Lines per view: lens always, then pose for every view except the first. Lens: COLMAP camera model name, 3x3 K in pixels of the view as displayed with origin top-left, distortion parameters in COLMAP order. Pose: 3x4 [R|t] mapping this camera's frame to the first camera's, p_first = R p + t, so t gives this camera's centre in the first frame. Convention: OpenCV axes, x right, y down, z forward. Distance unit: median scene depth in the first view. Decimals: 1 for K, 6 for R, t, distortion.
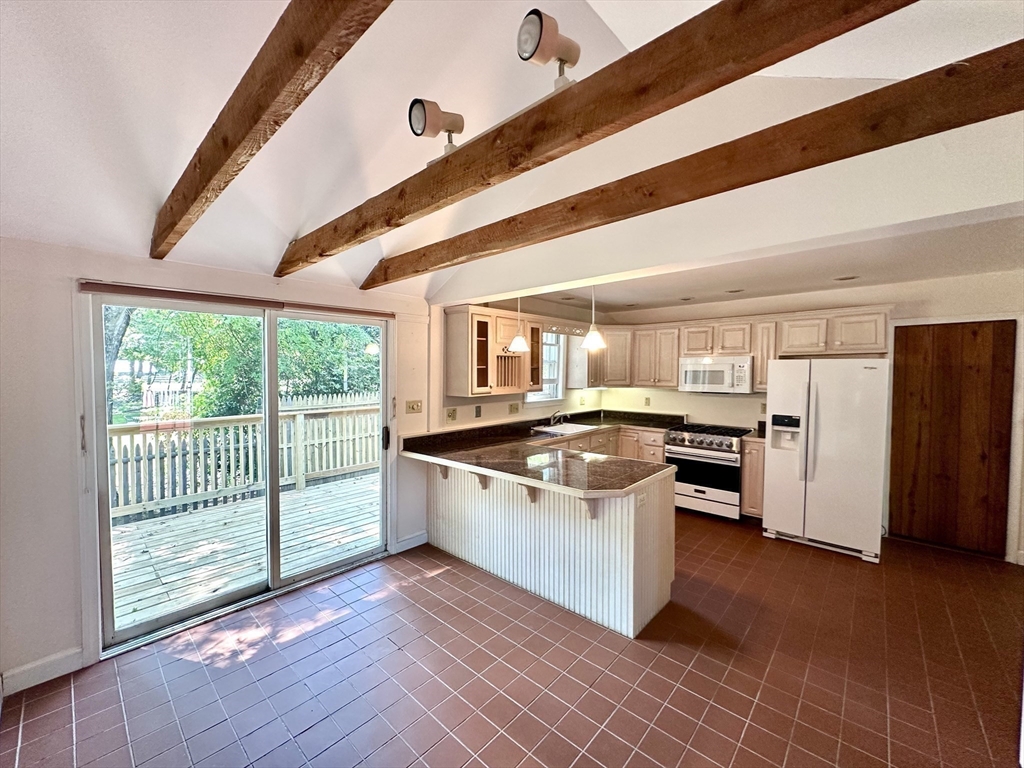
lens RADIAL K [[411.9, 0, 513.5], [0, 411.9, 383.5], [0, 0, 1]] dist [-0.002873, -0.000141]
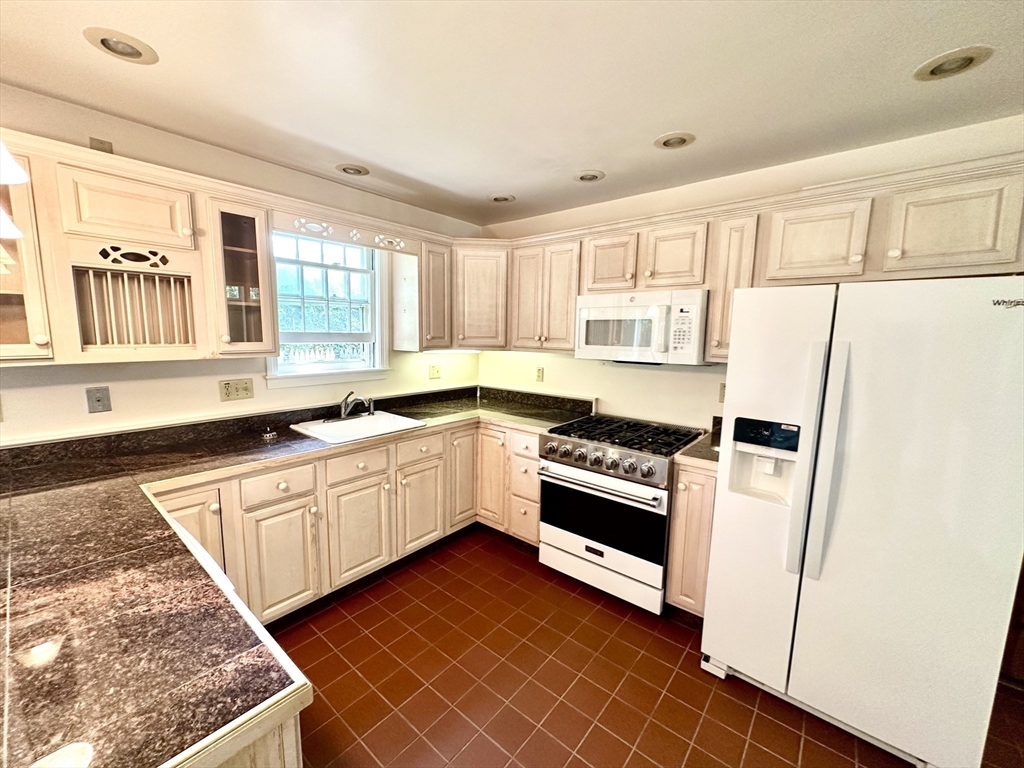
lens RADIAL K [[411.9, 0, 513.6], [0, 411.9, 384.6], [0, 0, 1]] dist [-0.002873, -0.000141]
pose [[0.998974, 0.009359, 0.044300, 0.338338], [-0.013525, 0.995415, 0.094694, 0.003174], [-0.043211, -0.095196, 0.994520, 0.524546]]
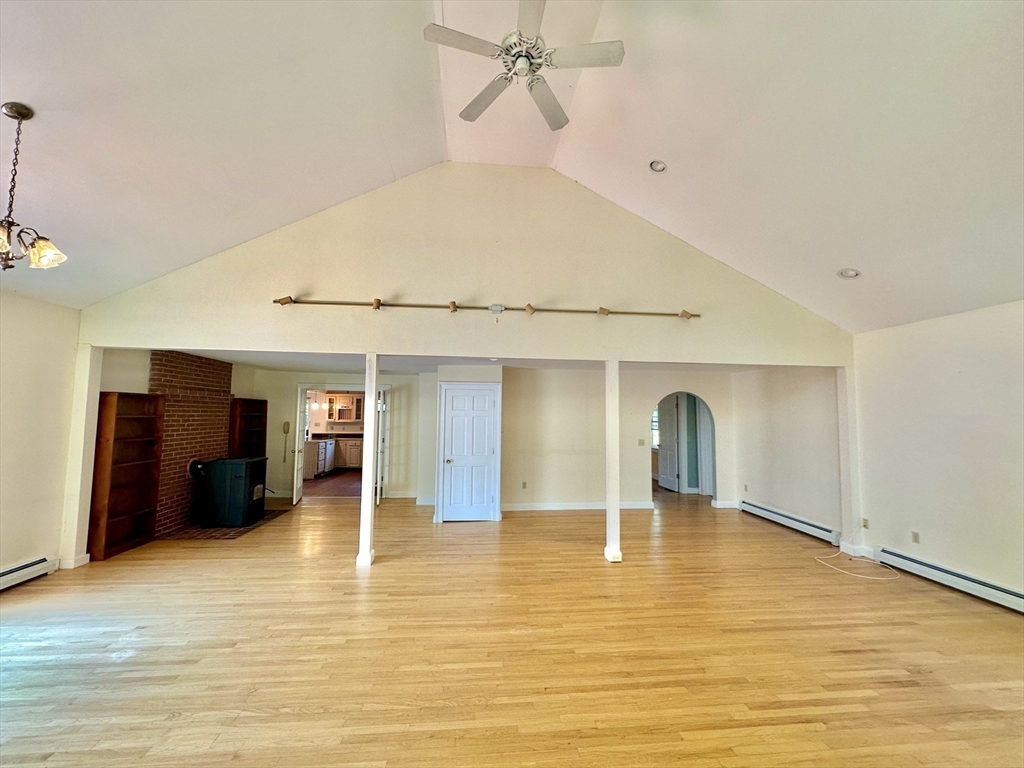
lens RADIAL K [[411.9, 0, 510.8], [0, 411.9, 384.8], [0, 0, 1]] dist [-0.002873, -0.000141]
pose [[0.741121, -0.047375, -0.669698, 2.708771], [-0.029838, 0.994197, -0.103351, 0.028600], [0.670708, 0.096579, 0.735407, -0.373829]]
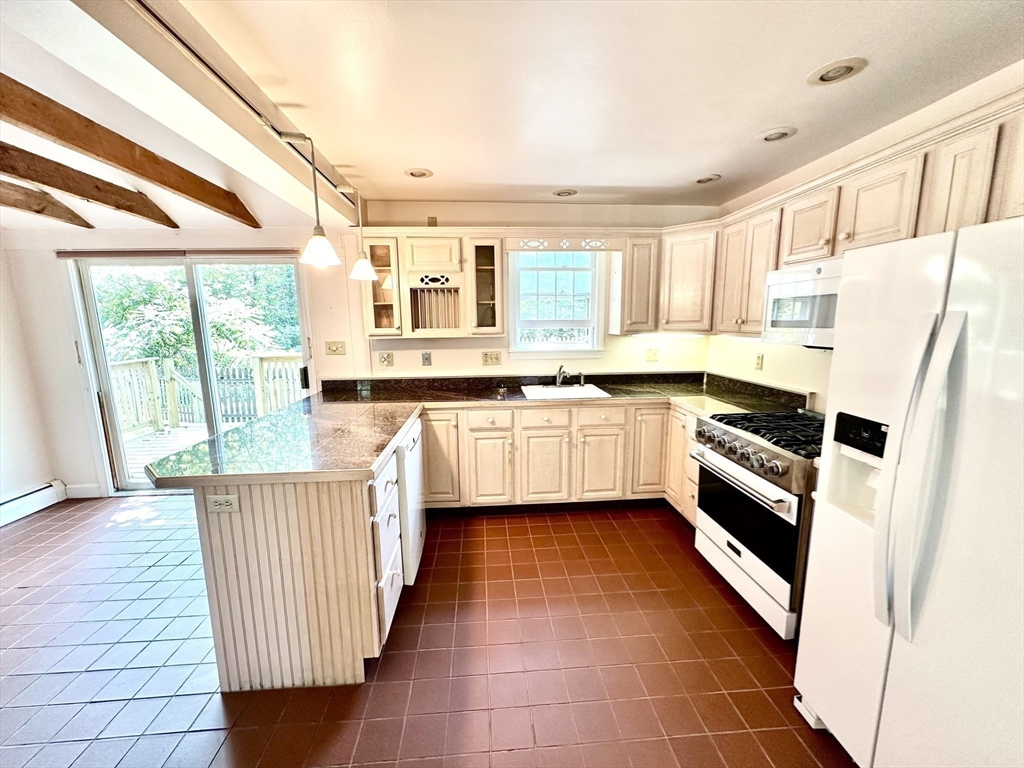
lens RADIAL K [[411.9, 0, 511.5], [0, 411.9, 383.9], [0, 0, 1]] dist [-0.002873, -0.000141]
pose [[0.722834, 0.097453, -0.684116, 0.600631], [-0.012097, 0.991639, 0.128478, 0.009541], [0.690916, -0.084592, 0.717969, 0.504081]]
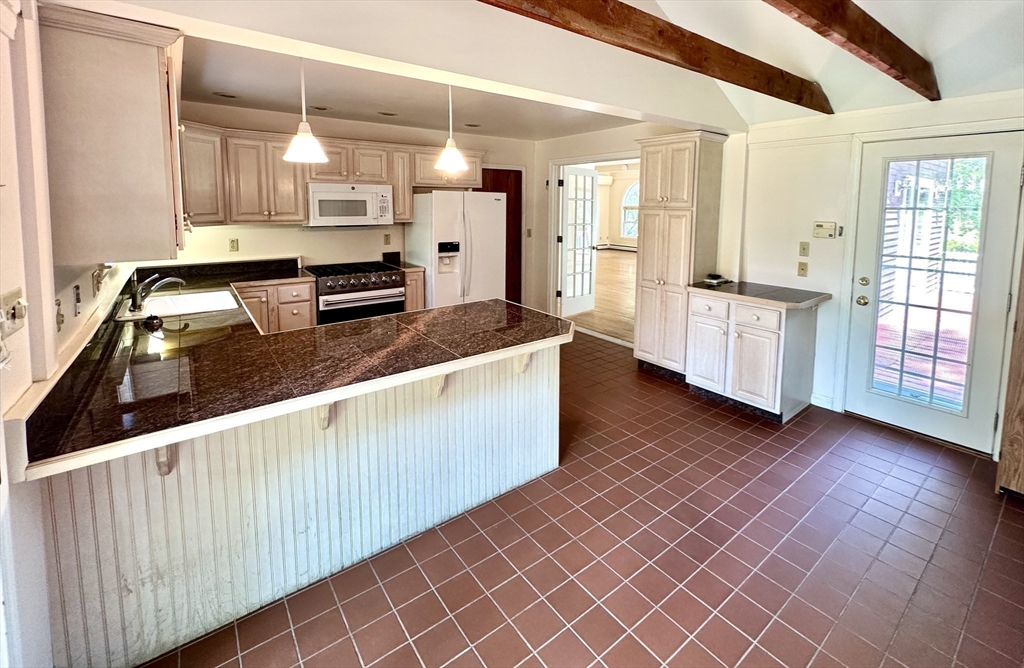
lens RADIAL K [[450.7, 0, 556.4], [0, 450.7, 247.8], [0, 0, 1]] dist [-0.002860, -0.000288]
pose [[0.140862, -0.094050, 0.985552, -0.430186], [0.020937, 0.995538, 0.092011, -0.010794], [-0.989808, 0.007674, 0.142203, 0.481632]]
